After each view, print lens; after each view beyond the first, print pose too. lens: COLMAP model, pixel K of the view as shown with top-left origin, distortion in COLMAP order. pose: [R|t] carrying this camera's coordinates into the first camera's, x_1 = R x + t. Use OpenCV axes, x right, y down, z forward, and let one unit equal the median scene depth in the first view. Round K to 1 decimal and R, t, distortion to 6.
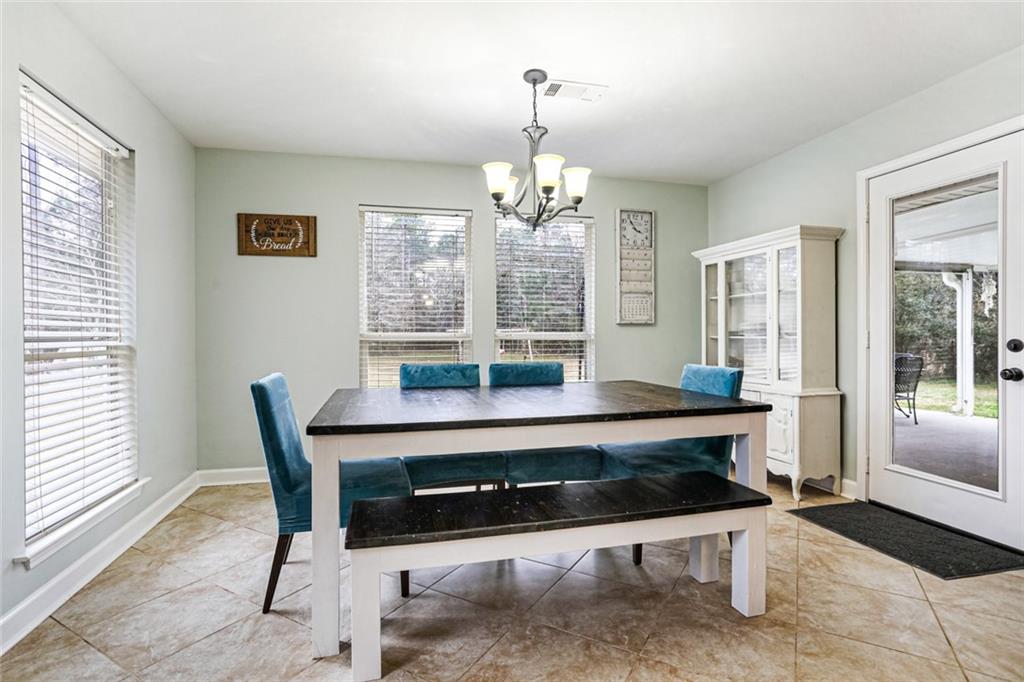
lens RADIAL K [[505.2, 0, 505.3], [0, 505.2, 334.1], [0, 0, 1]] dist [-0.020892, 0.004947]
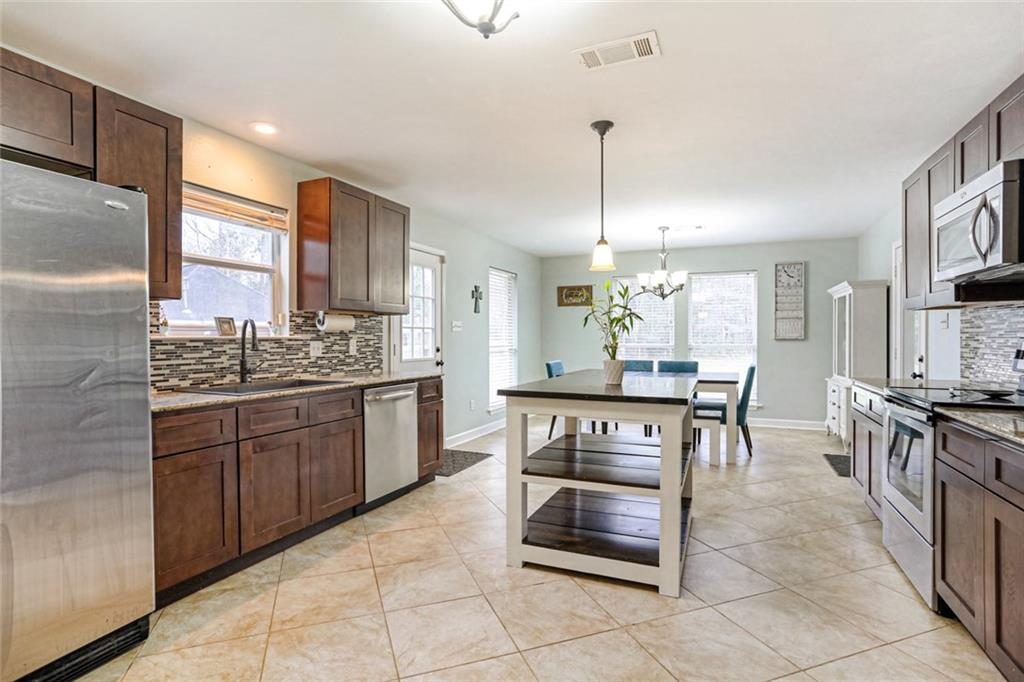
lens RADIAL K [[505.2, 0, 503.9], [0, 505.2, 341.3], [0, 0, 1]] dist [-0.020892, 0.004947]
pose [[0.767246, 0.013983, -0.641200, 0.585452], [-0.001826, 0.999806, 0.019619, -0.042925], [0.641350, -0.013882, 0.767123, -0.701623]]
